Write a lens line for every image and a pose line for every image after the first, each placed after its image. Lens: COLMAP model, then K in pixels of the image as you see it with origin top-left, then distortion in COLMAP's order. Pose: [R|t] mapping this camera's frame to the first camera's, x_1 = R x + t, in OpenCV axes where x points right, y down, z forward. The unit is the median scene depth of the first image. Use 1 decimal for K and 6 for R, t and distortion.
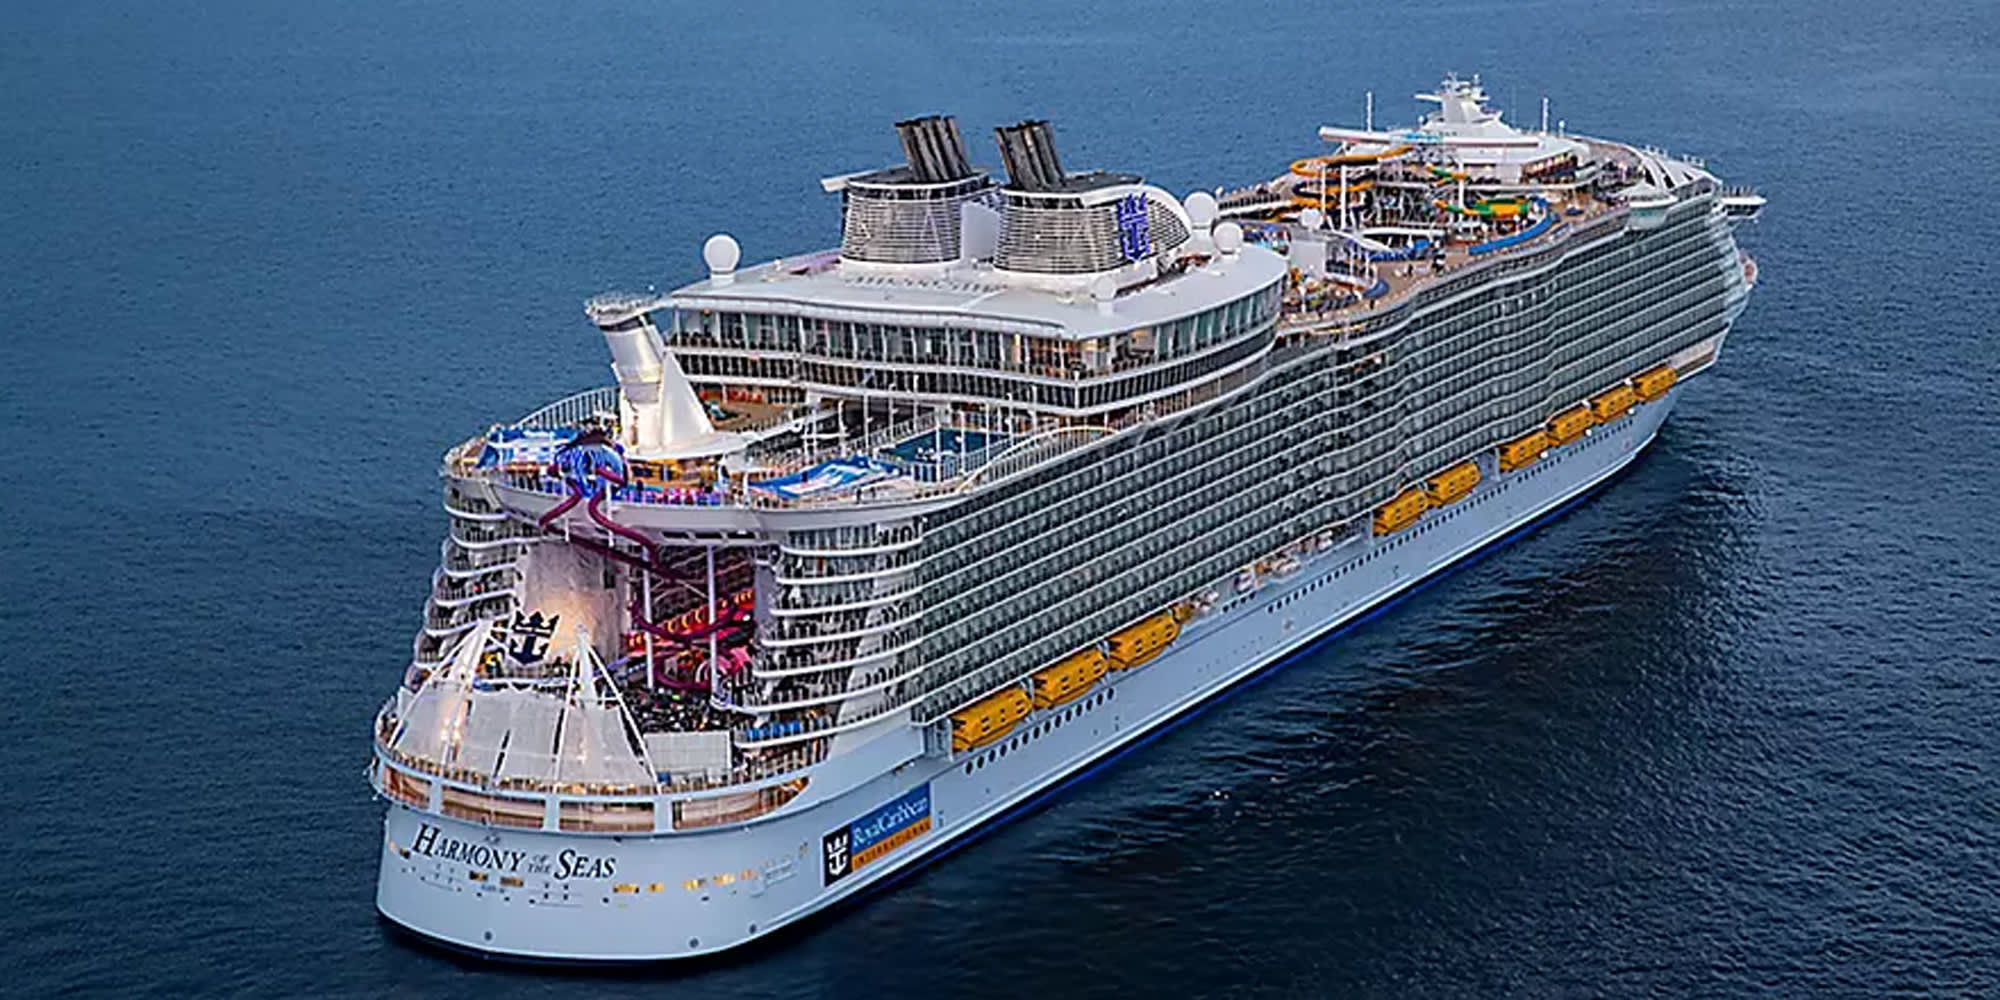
lens RADIAL K [[4133.1, 0, 1000.0], [0, 4133.1, 500.0], [0, 0, 1]] dist [0.559941, -0.015594]
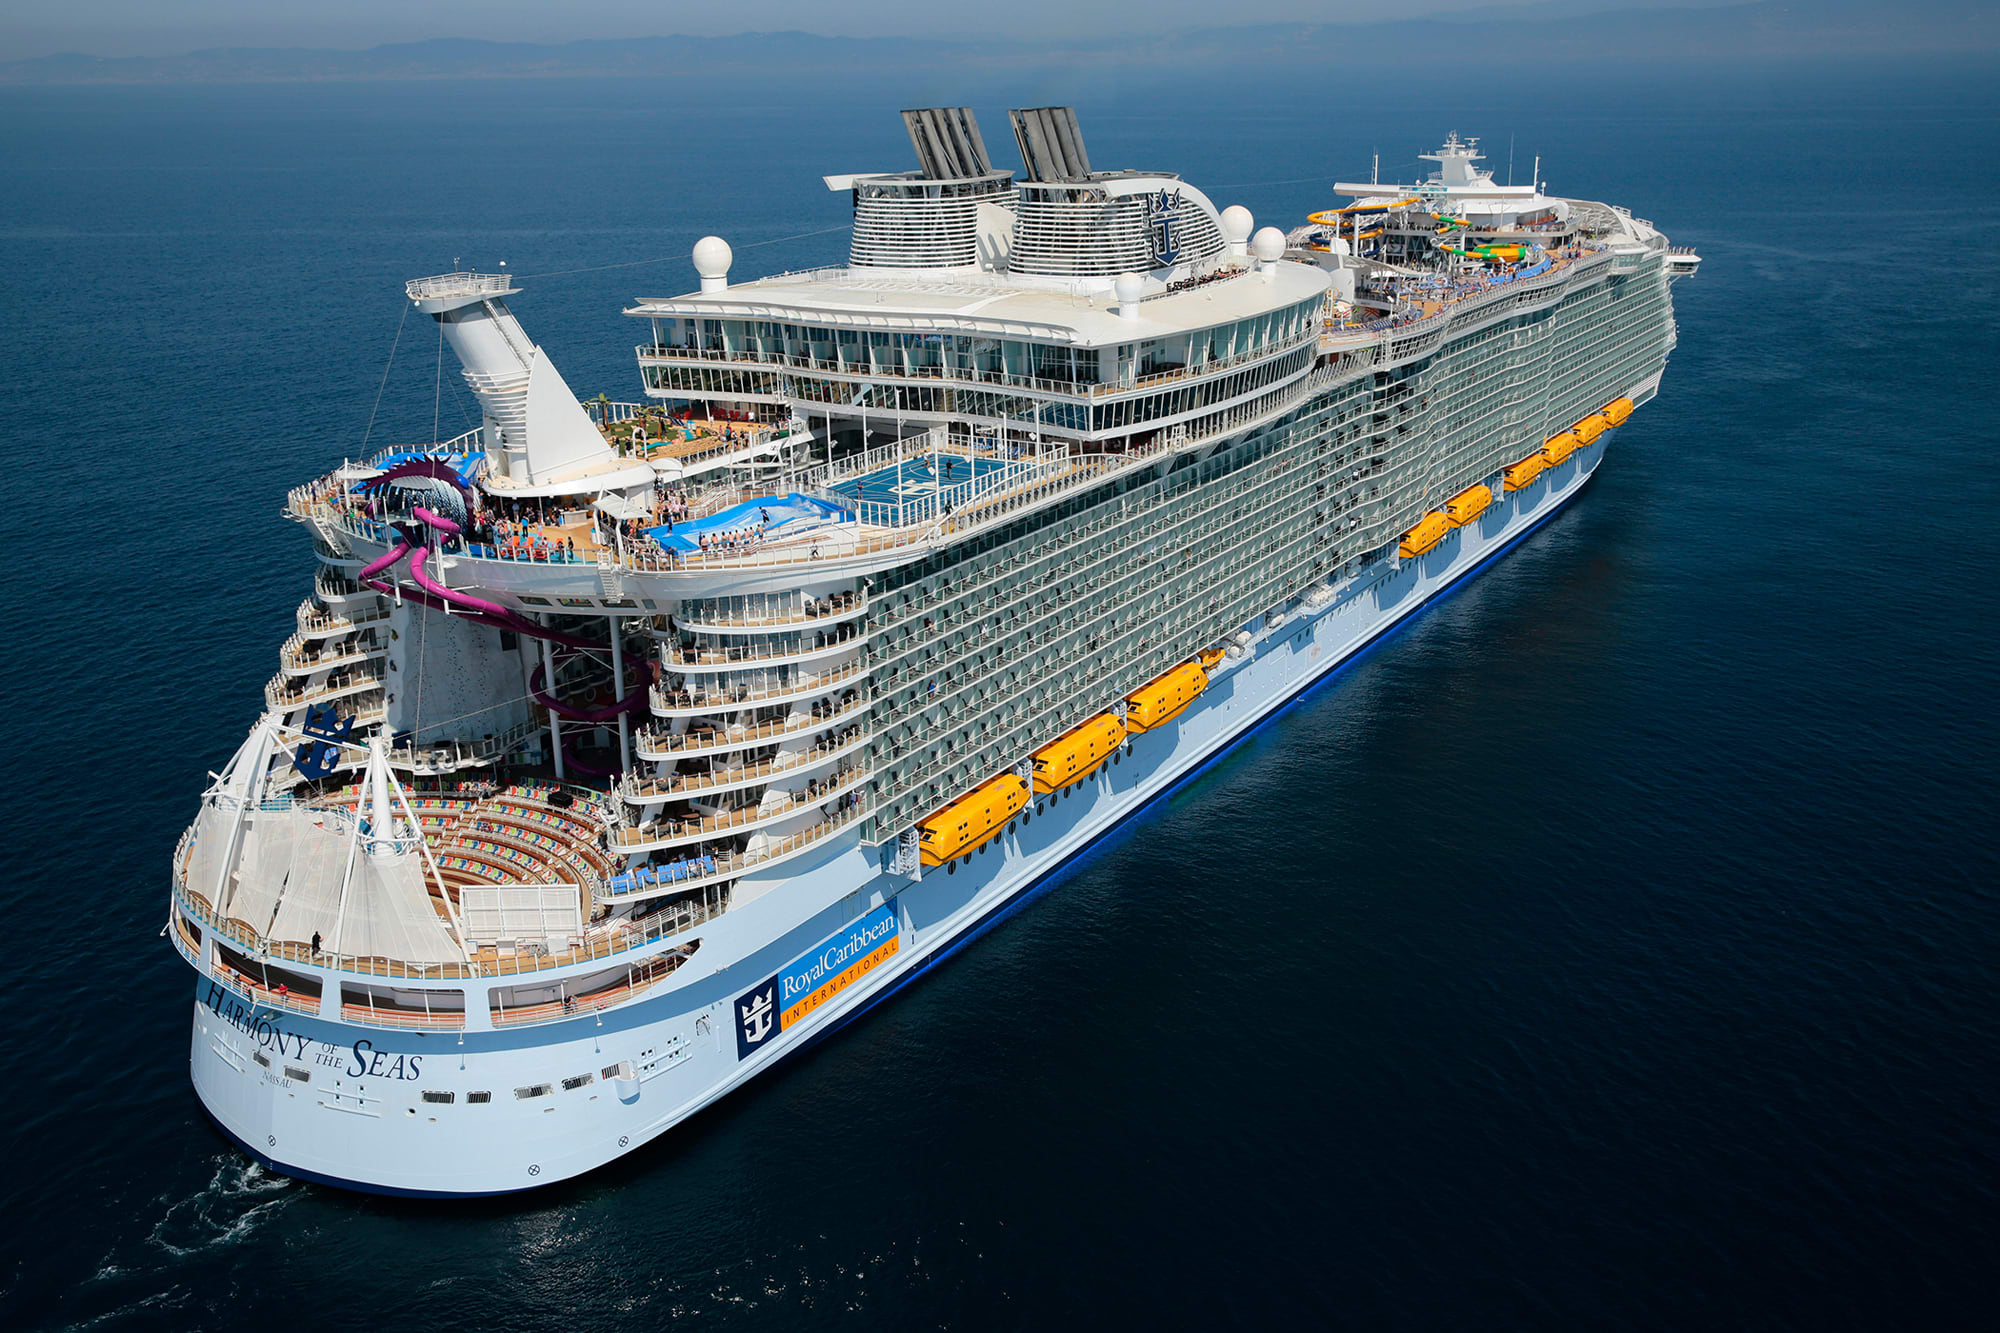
lens RADIAL K [[1955.5, 0, 1000.0], [0, 1955.5, 666.5], [0, 0, 1]] dist [-0.007302, 0.001633]
pose [[0.998355, 0.015545, -0.055181, 0.022266], [-0.009882, 0.994791, 0.101458, -0.014569], [0.056471, -0.100746, 0.993308, 0.594446]]
